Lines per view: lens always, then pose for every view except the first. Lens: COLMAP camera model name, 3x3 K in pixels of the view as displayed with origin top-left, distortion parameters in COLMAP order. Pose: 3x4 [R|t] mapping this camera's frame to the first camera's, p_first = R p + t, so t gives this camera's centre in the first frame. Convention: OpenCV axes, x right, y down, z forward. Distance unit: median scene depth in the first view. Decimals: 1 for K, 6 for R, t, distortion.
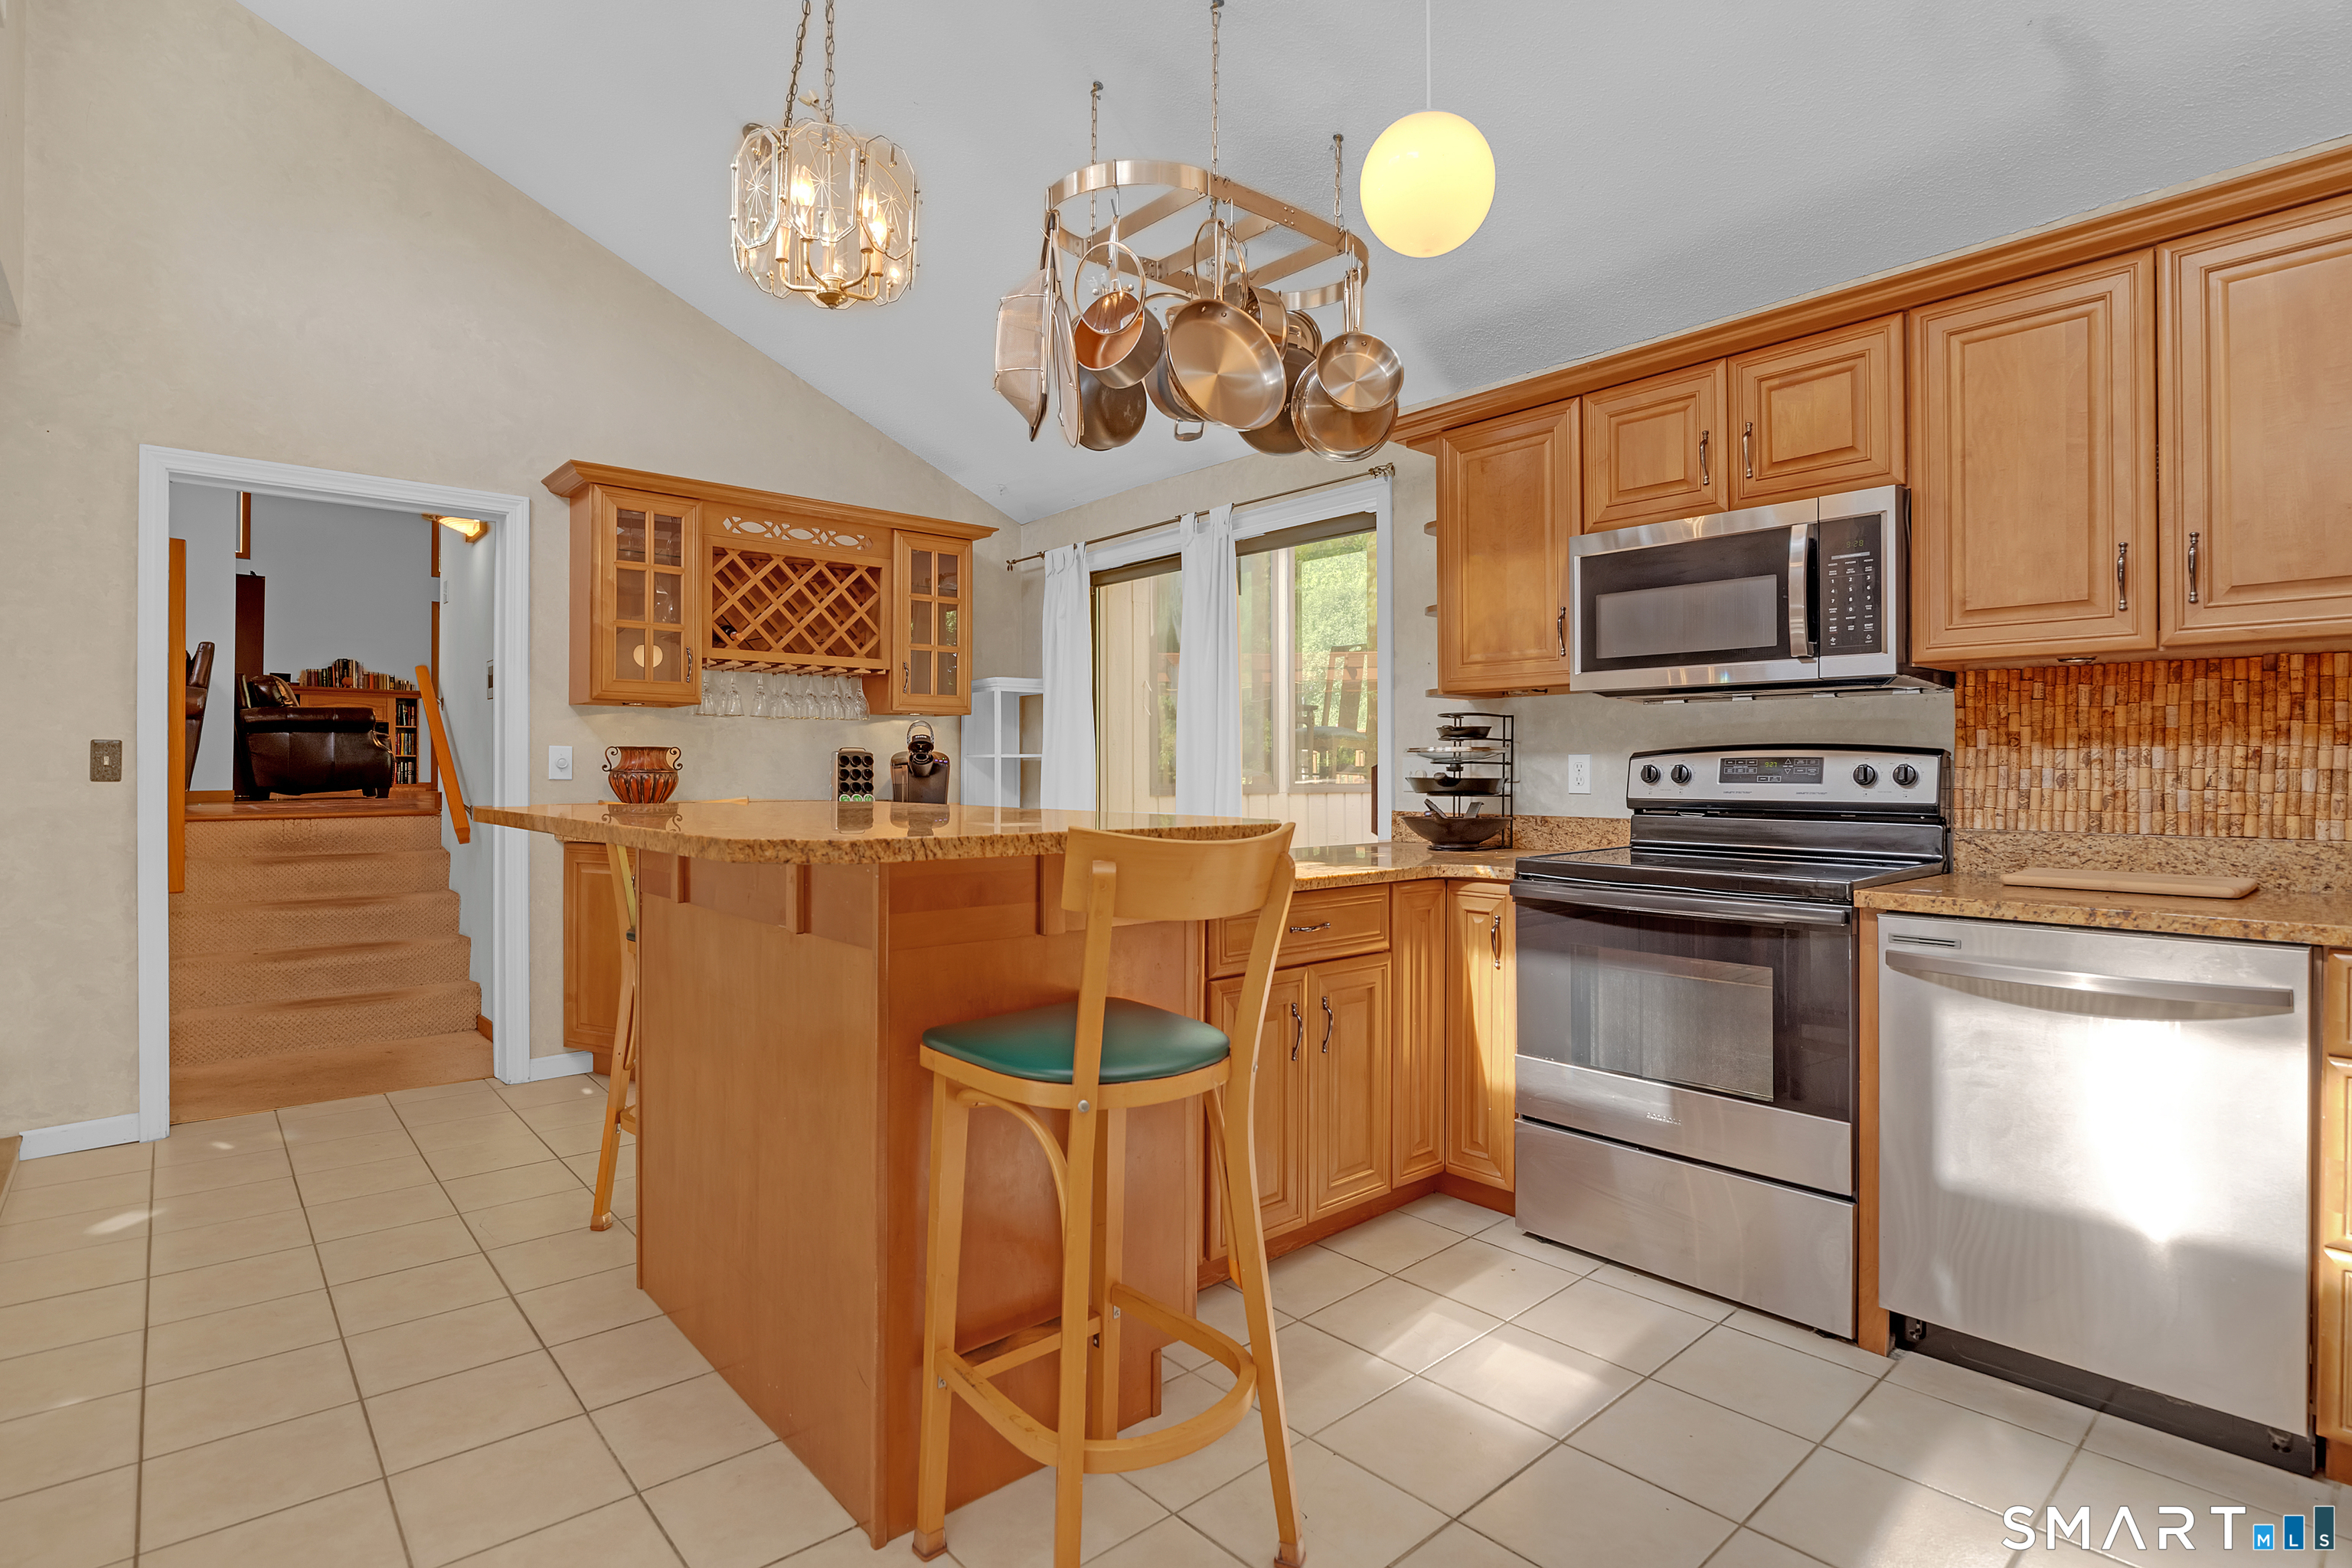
lens RADIAL K [[1160.6, 0, 1198.8], [0, 1160.6, 772.8], [0, 0, 1]] dist [-0.015765, -0.000002]
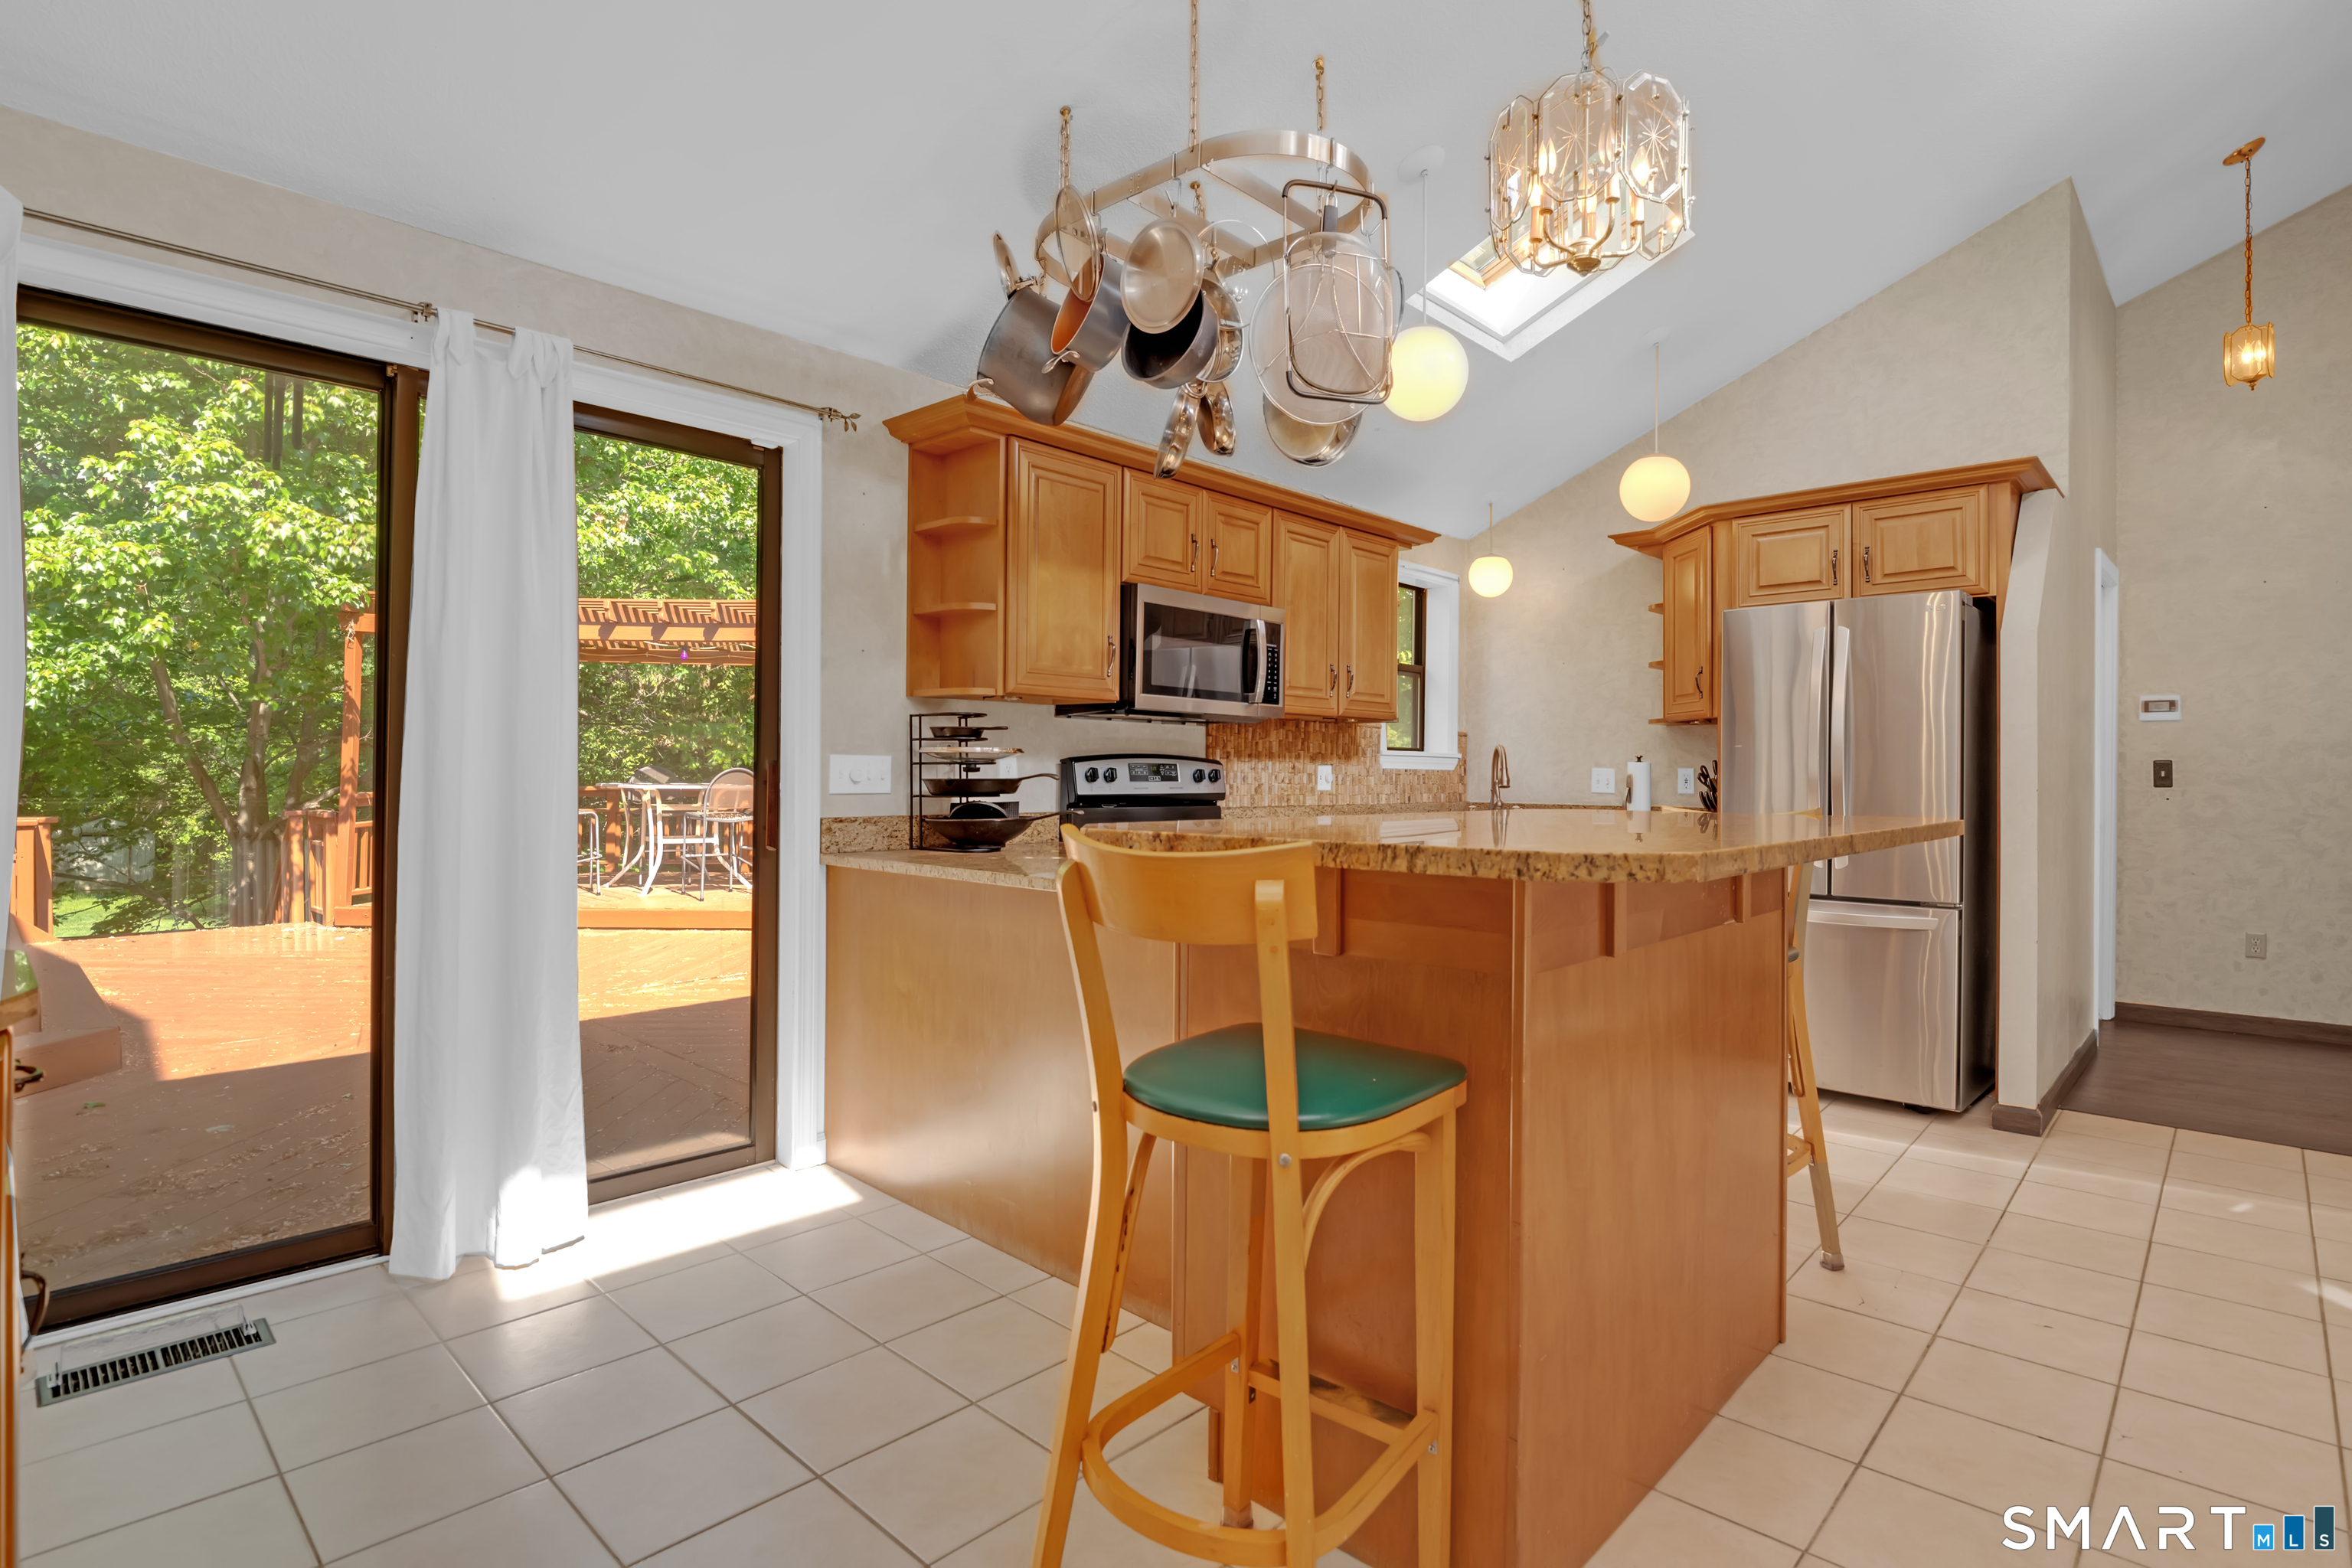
lens RADIAL K [[1160.6, 0, 1198.8], [0, 1160.6, 772.8], [0, 0, 1]] dist [-0.015765, -0.000002]
pose [[-0.094448, -0.004133, 0.995521, -1.261020], [-0.010735, 0.999937, 0.003133, -0.008835], [-0.995472, -0.010391, -0.094486, 1.442779]]
